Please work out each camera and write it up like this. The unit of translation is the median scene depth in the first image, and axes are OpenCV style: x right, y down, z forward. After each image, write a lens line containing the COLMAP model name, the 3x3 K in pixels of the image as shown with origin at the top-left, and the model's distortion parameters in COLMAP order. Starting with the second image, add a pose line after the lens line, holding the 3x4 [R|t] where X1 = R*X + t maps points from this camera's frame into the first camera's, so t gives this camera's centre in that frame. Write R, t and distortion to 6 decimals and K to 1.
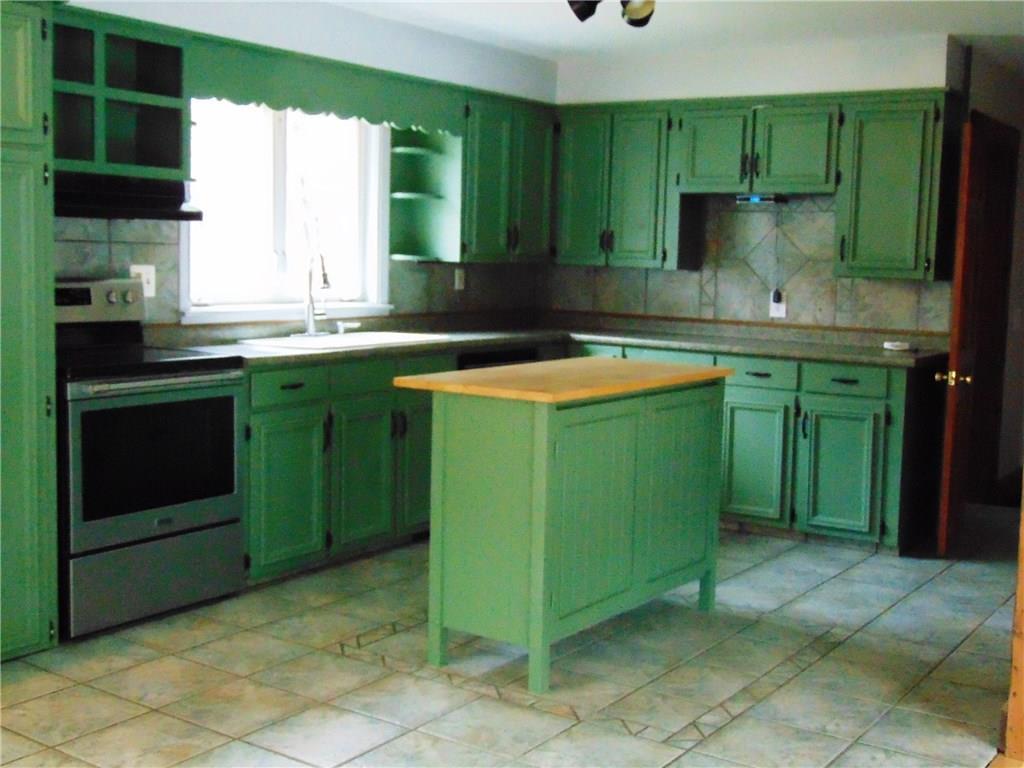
lens RADIAL K [[1251.4, 0, 511.3], [0, 1251.4, 384.0], [0, 0, 1]] dist [0.019478, 0.000000]
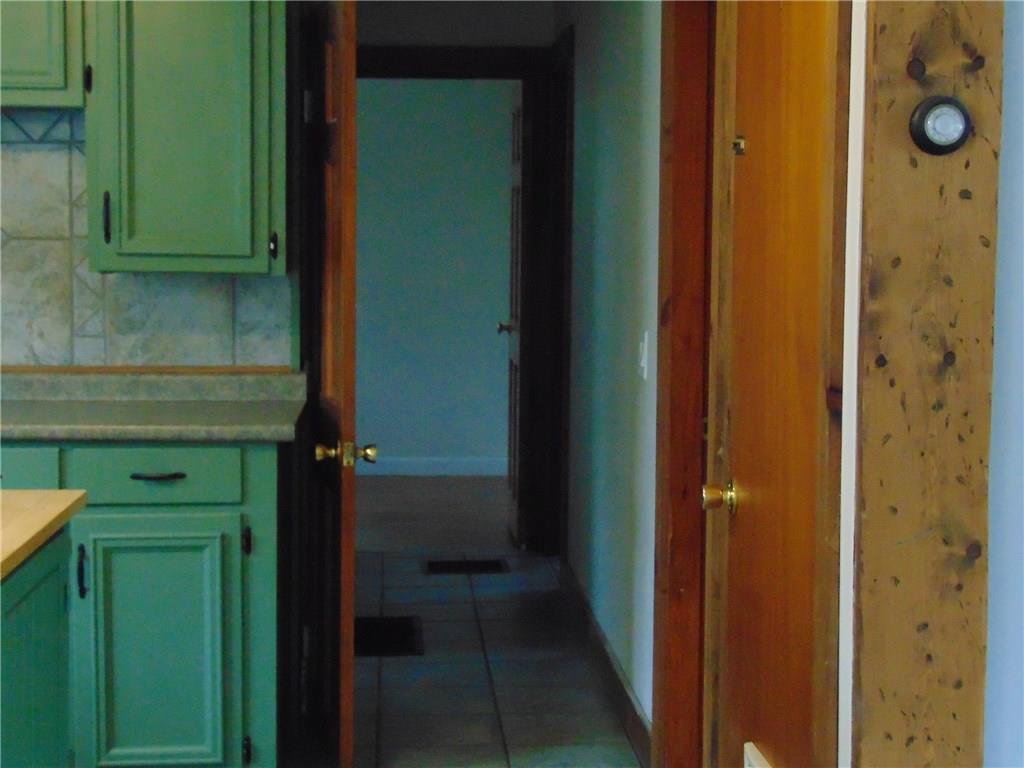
lens RADIAL K [[2079.5, 0, 512.5], [0, 2079.5, 383.6], [0, 0, 1]] dist [0.174585, 0.000000]
pose [[0.793939, -0.068849, 0.604087, -0.127342], [0.074589, 0.997092, 0.015609, -0.041181], [-0.603405, 0.032666, 0.796766, 0.218612]]
